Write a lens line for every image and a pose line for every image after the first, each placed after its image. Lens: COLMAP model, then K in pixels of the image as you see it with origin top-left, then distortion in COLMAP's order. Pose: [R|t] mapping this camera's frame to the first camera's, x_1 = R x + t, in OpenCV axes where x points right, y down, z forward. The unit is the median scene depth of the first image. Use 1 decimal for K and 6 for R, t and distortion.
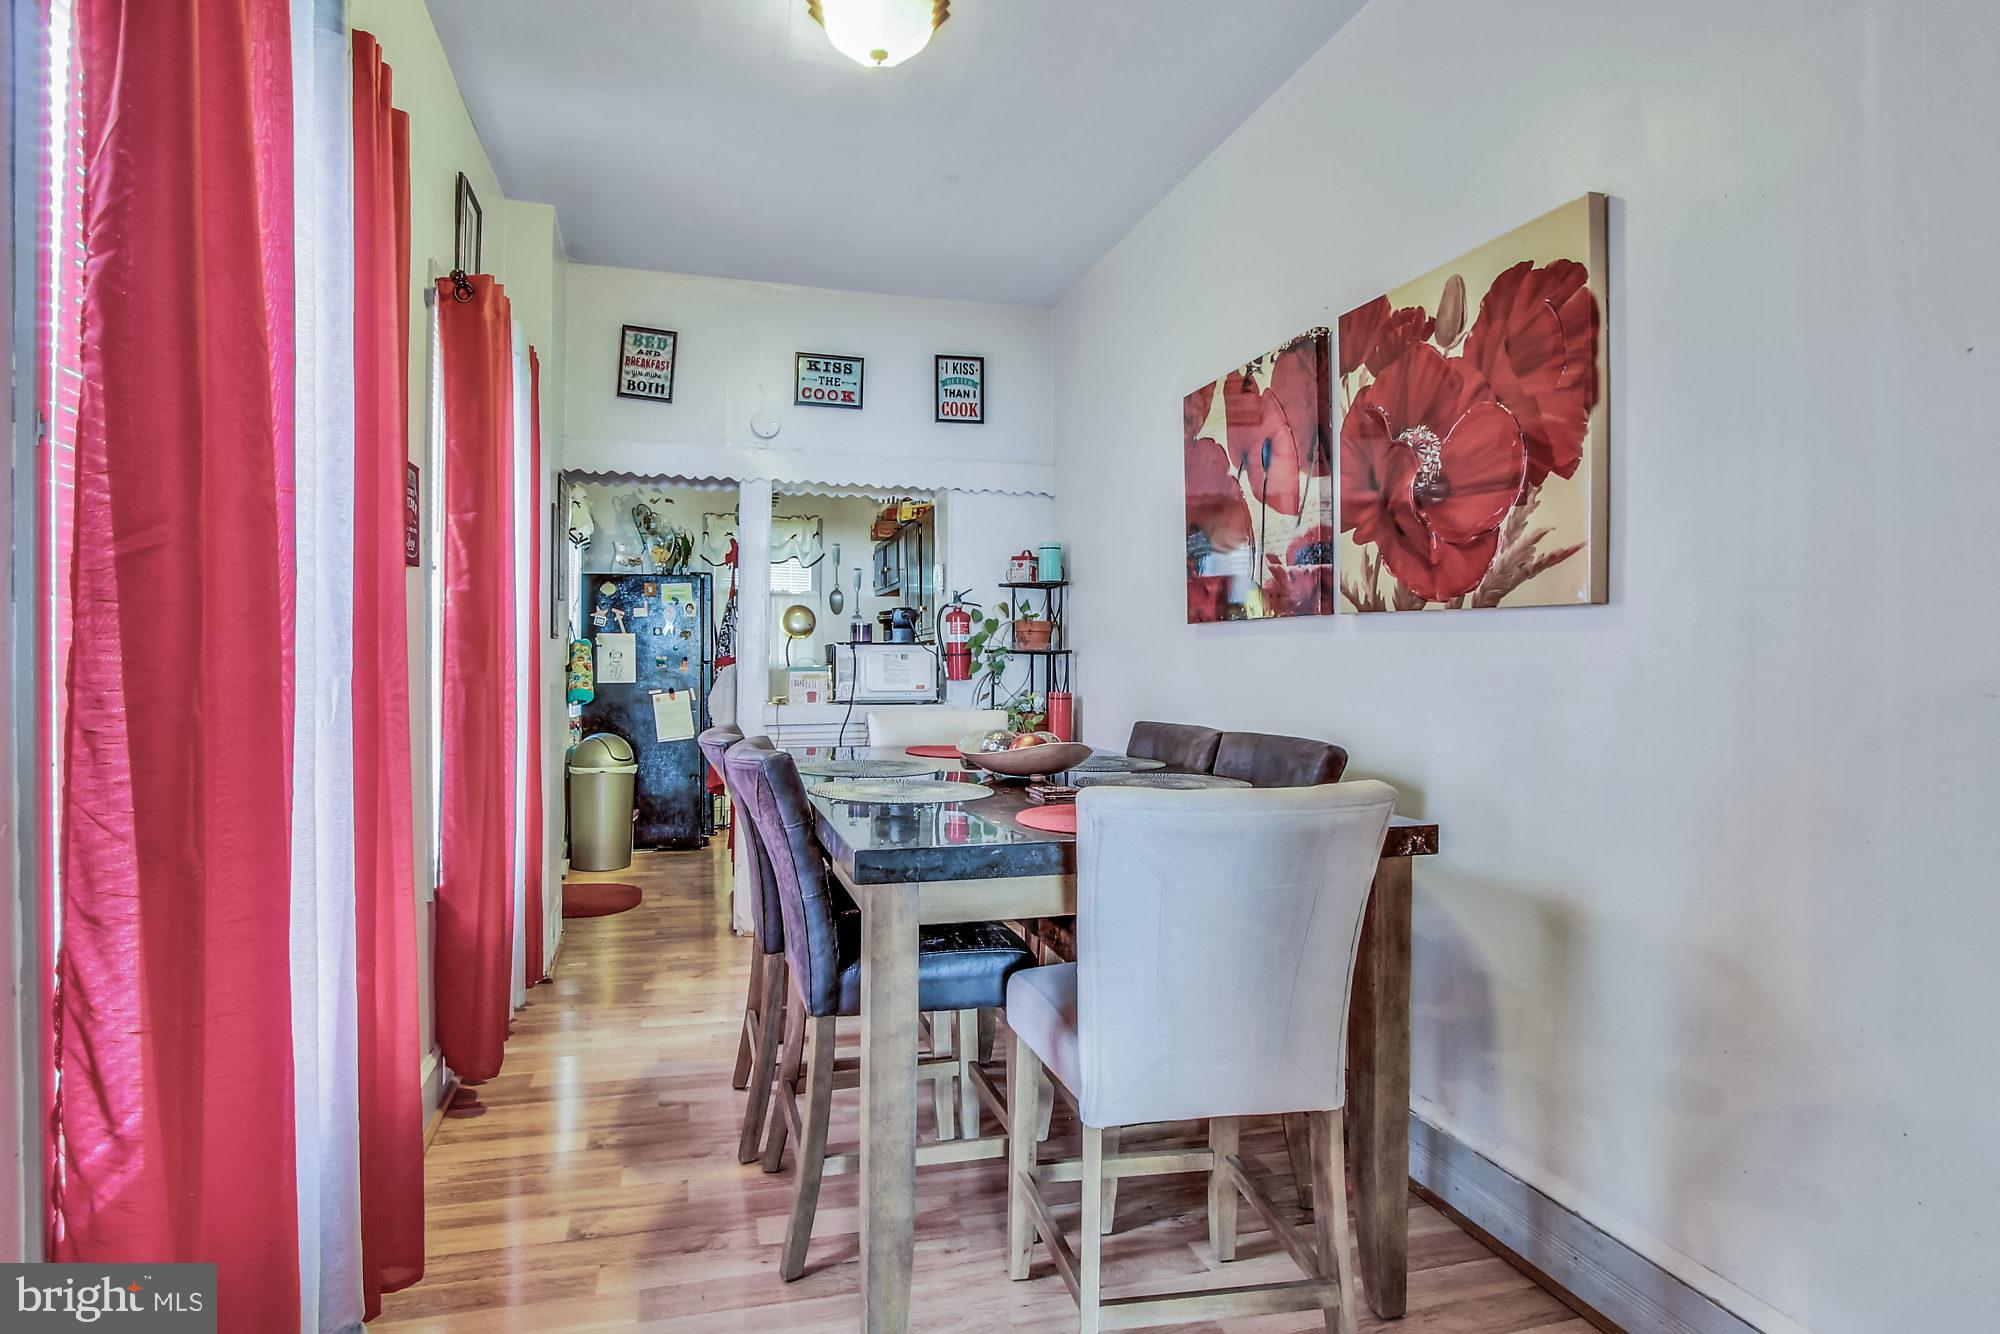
lens RADIAL K [[1048.1, 0, 991.3], [0, 1048.1, 662.8], [0, 0, 1]] dist [0.001426, 0.000151]
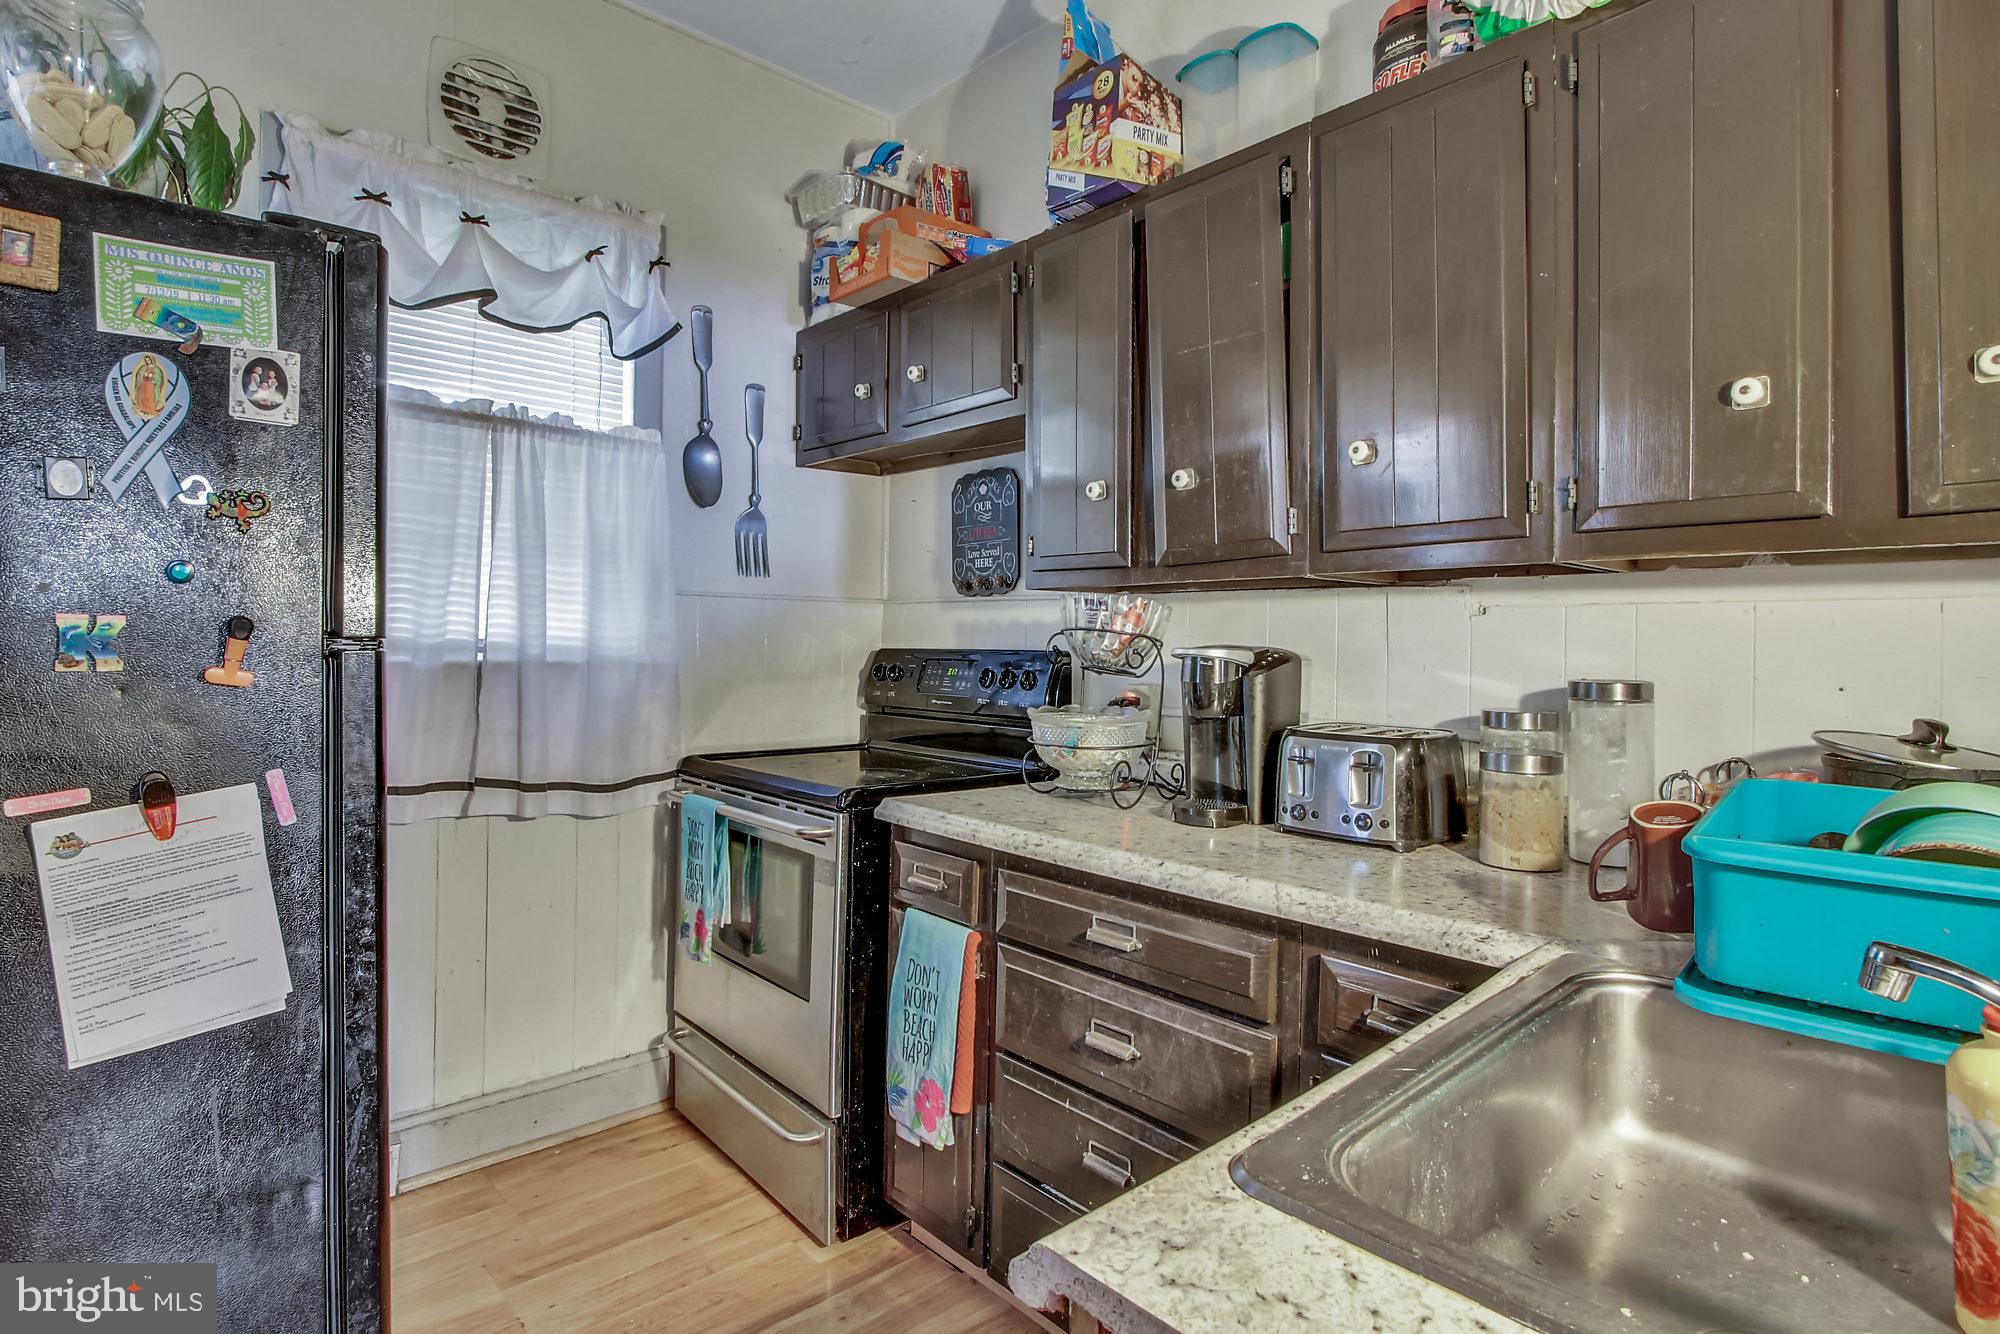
lens RADIAL K [[1048.1, 0, 993.1], [0, 1048.1, 625.2], [0, 0, 1]] dist [0.001426, 0.000151]
pose [[0.904830, 0.006876, 0.425718, -0.247821], [-0.002584, 0.999940, -0.010658, -0.002600], [-0.425766, 0.008544, 0.904793, 0.757996]]
